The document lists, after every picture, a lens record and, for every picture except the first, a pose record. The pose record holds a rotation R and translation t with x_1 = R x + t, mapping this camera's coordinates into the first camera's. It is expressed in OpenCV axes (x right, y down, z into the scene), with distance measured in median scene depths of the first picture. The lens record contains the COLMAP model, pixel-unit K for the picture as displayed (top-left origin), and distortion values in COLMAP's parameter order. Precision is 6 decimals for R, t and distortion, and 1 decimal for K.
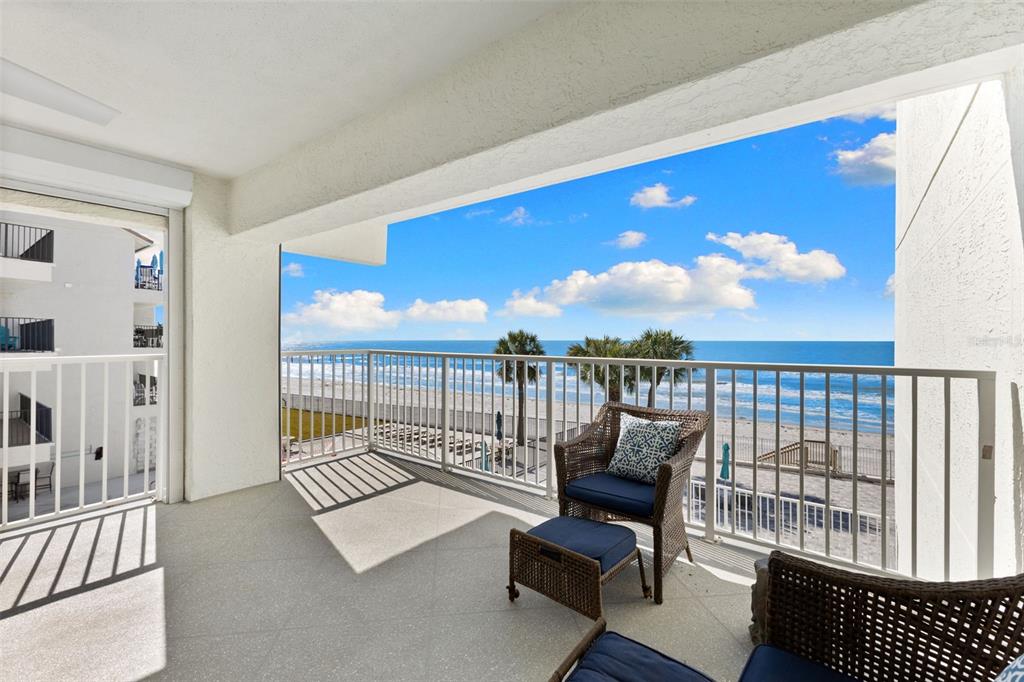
lens RADIAL K [[436.9, 0, 532.6], [0, 436.9, 334.7], [0, 0, 1]] dist [0.012203, -0.000253]
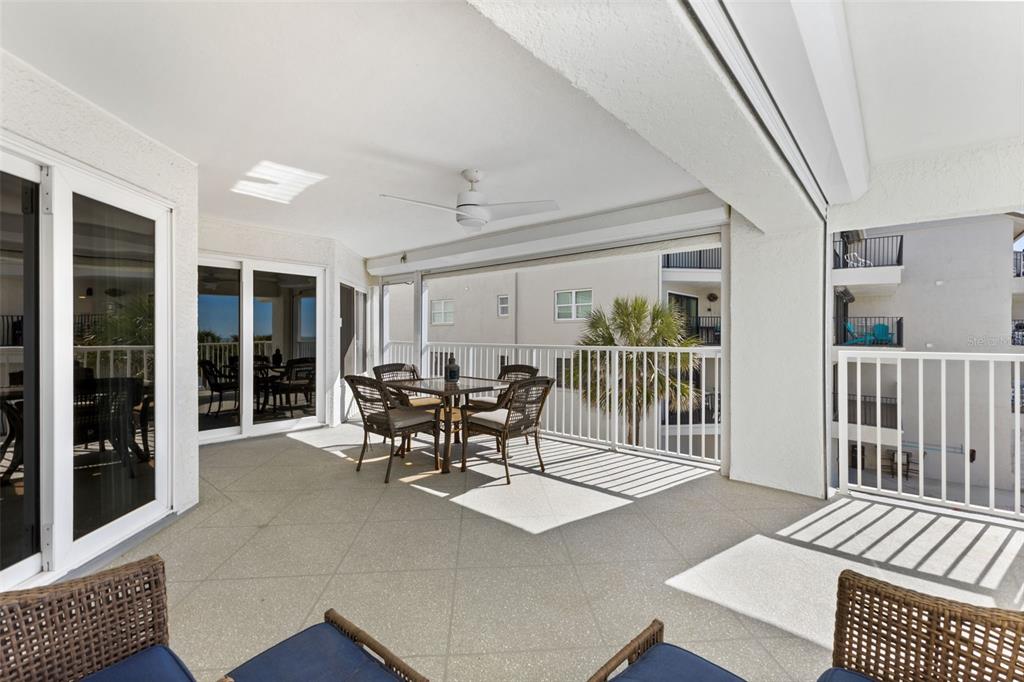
lens RADIAL K [[446.1, 0, 516.7], [0, 446.1, 339.4], [0, 0, 1]] dist [0.010853, -0.000367]
pose [[-0.048250, 0.016637, -0.998697, 0.131128], [0.000815, 0.999862, 0.016617, -0.000950], [0.998835, -0.000012, -0.048257, 0.163618]]
